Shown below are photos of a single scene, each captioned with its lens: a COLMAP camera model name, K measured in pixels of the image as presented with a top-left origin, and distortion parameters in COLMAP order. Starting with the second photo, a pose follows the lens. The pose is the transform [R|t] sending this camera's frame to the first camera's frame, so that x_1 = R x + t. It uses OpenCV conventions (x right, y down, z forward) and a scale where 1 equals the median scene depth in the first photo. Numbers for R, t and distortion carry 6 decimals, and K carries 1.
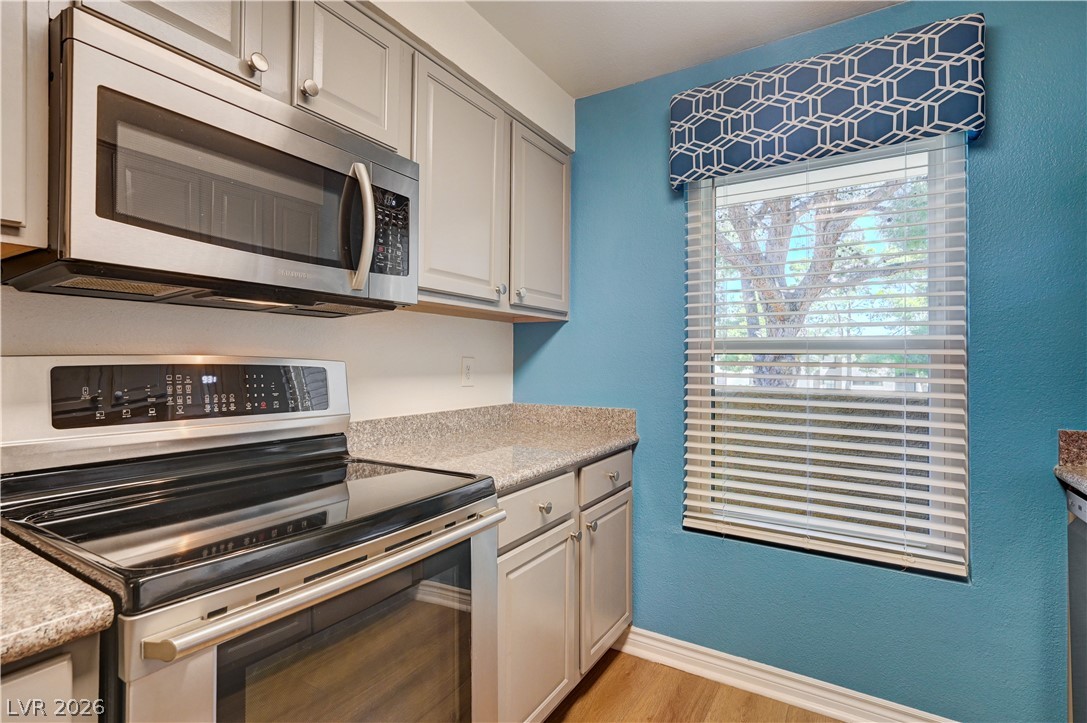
lens RADIAL K [[512.8, 0, 548.8], [0, 512.8, 359.0], [0, 0, 1]] dist [-0.001353, 0.001170]
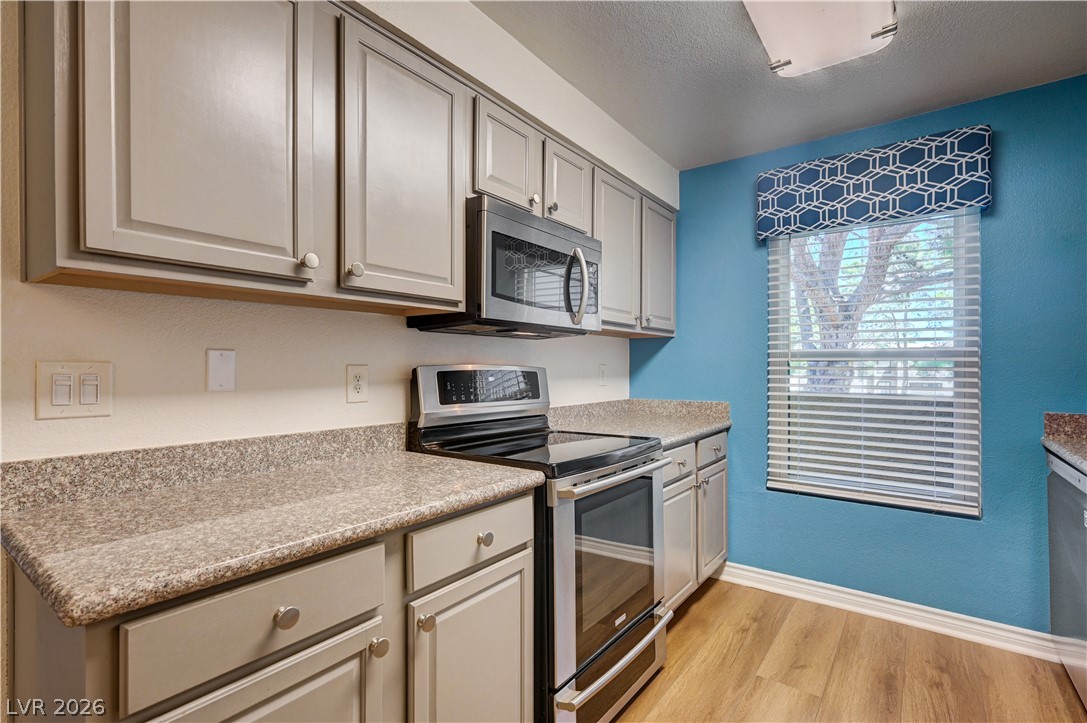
lens RADIAL K [[512.8, 0, 543.2], [0, 512.8, 369.0], [0, 0, 1]] dist [-0.001353, 0.001170]
pose [[0.996246, -0.005096, -0.086420, -0.243790], [0.005793, 0.999953, 0.007811, -0.003694], [0.086377, -0.008282, 0.996228, -0.472532]]
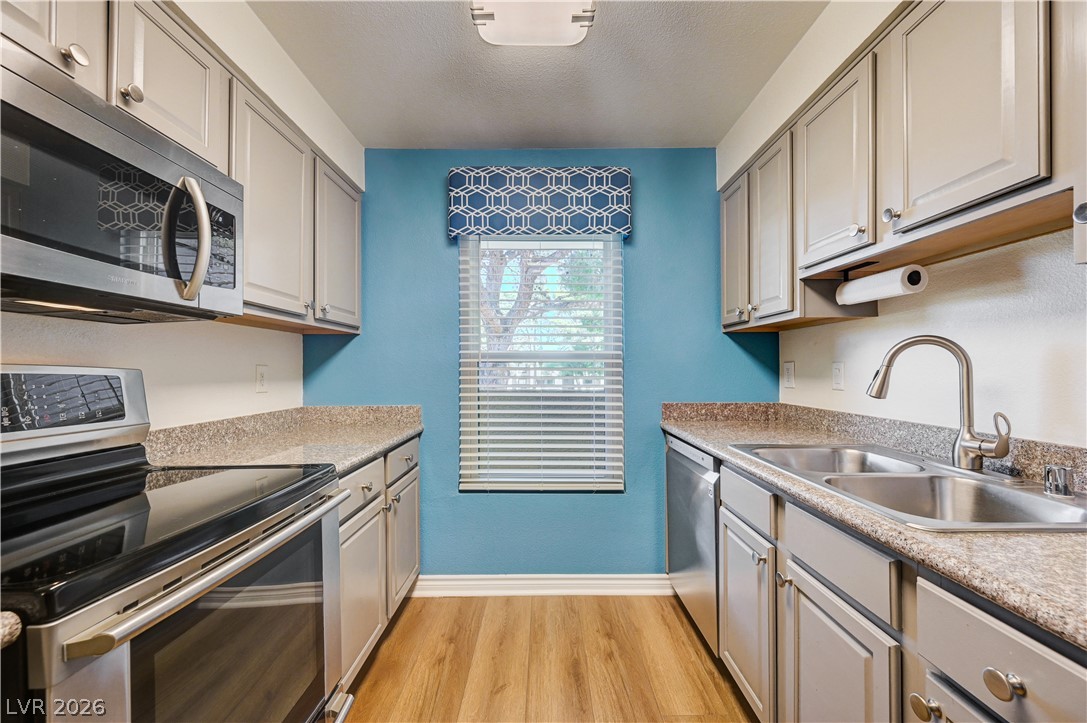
lens RADIAL K [[428.9, 0, 546.0], [0, 428.9, 368.6], [0, 0, 1]] dist [-0.001884, 0.000041]
pose [[0.847562, -0.008305, 0.530631, -0.159351], [0.005253, 0.999960, 0.007260, 0.000646], [-0.530670, -0.003366, 0.847572, -0.084204]]
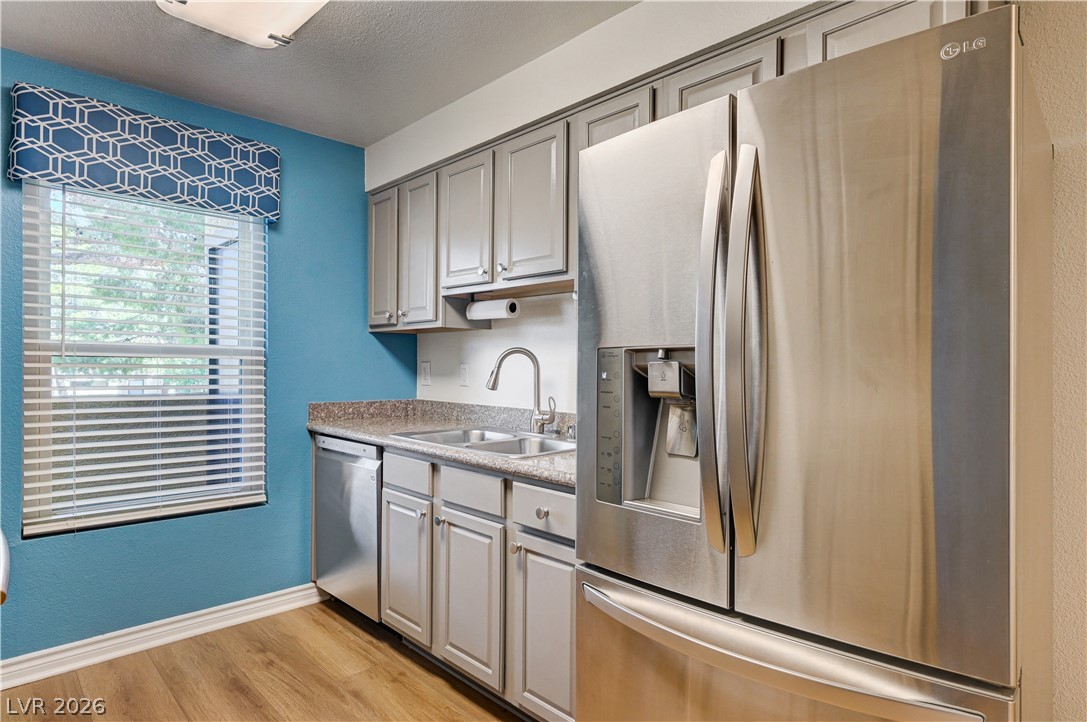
lens RADIAL K [[589.7, 0, 549.2], [0, 589.7, 369.0], [0, 0, 1]] dist [-0.001459, -0.000008]
pose [[0.233865, -0.008221, 0.972234, -0.656478], [-0.011958, 0.999864, 0.011331, -0.009561], [-0.972196, -0.014276, 0.233735, -0.234721]]
